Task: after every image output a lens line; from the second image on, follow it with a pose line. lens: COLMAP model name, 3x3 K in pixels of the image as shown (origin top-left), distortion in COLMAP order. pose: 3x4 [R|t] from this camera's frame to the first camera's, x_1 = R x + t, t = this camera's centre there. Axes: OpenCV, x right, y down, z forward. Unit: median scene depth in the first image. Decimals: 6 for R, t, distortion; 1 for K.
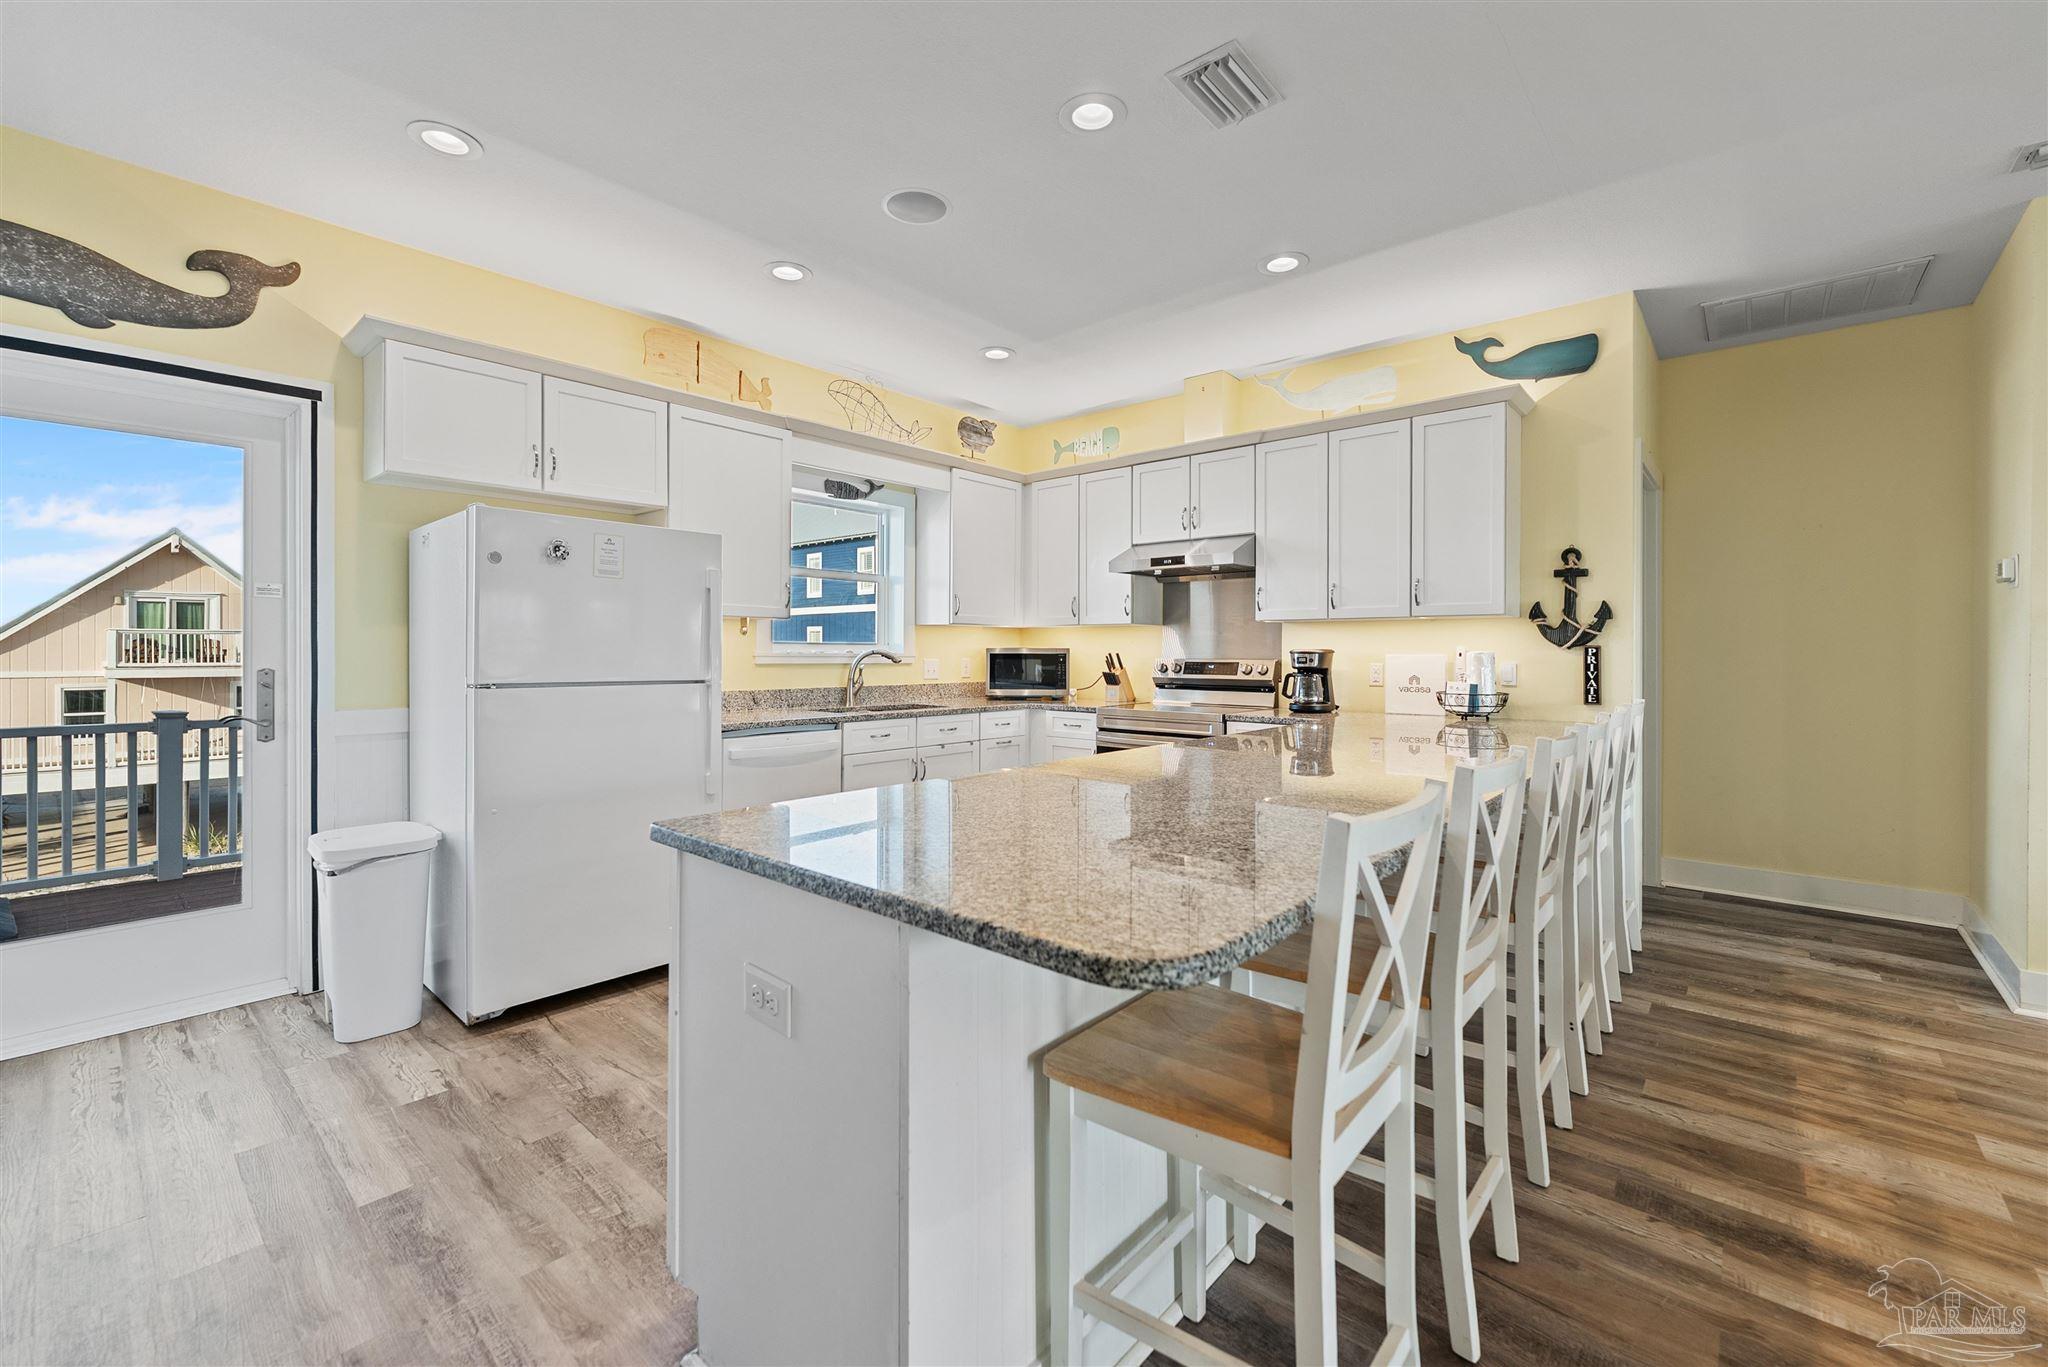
lens RADIAL K [[839.0, 0, 1001.1], [0, 839.0, 676.5], [0, 0, 1]] dist [-0.001900, -0.000292]
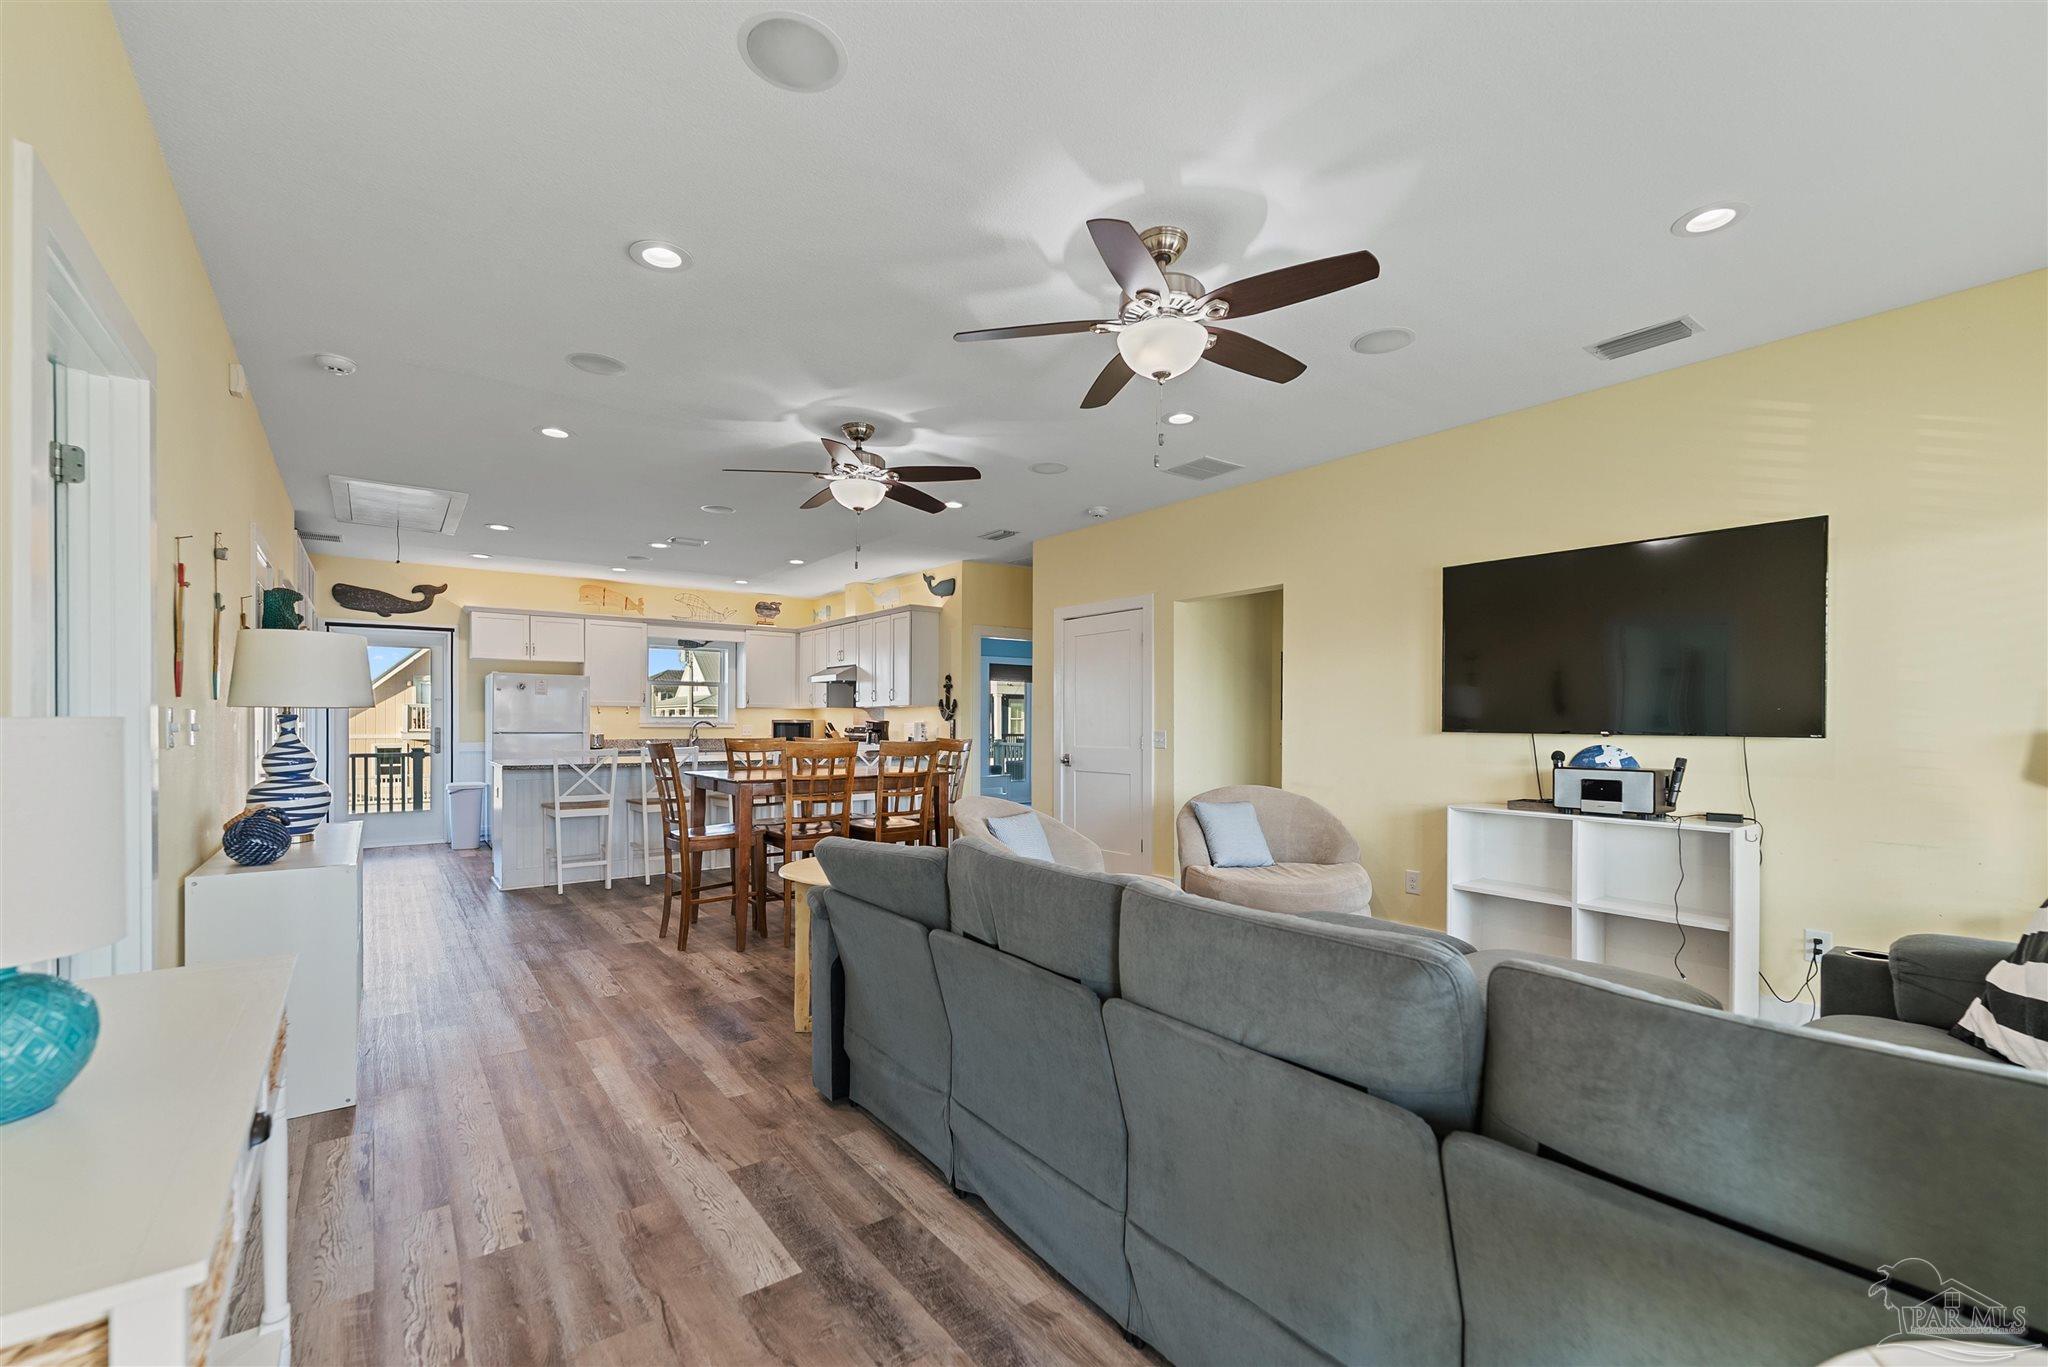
lens RADIAL K [[843.8, 0, 1021.3], [0, 843.8, 738.2], [0, 0, 1]] dist [0.001206, -0.000038]
pose [[0.979293, 0.009303, -0.202232, 1.327591], [-0.008704, 0.999955, 0.003856, 0.001299], [0.202259, -0.002016, 0.979330, -1.134221]]
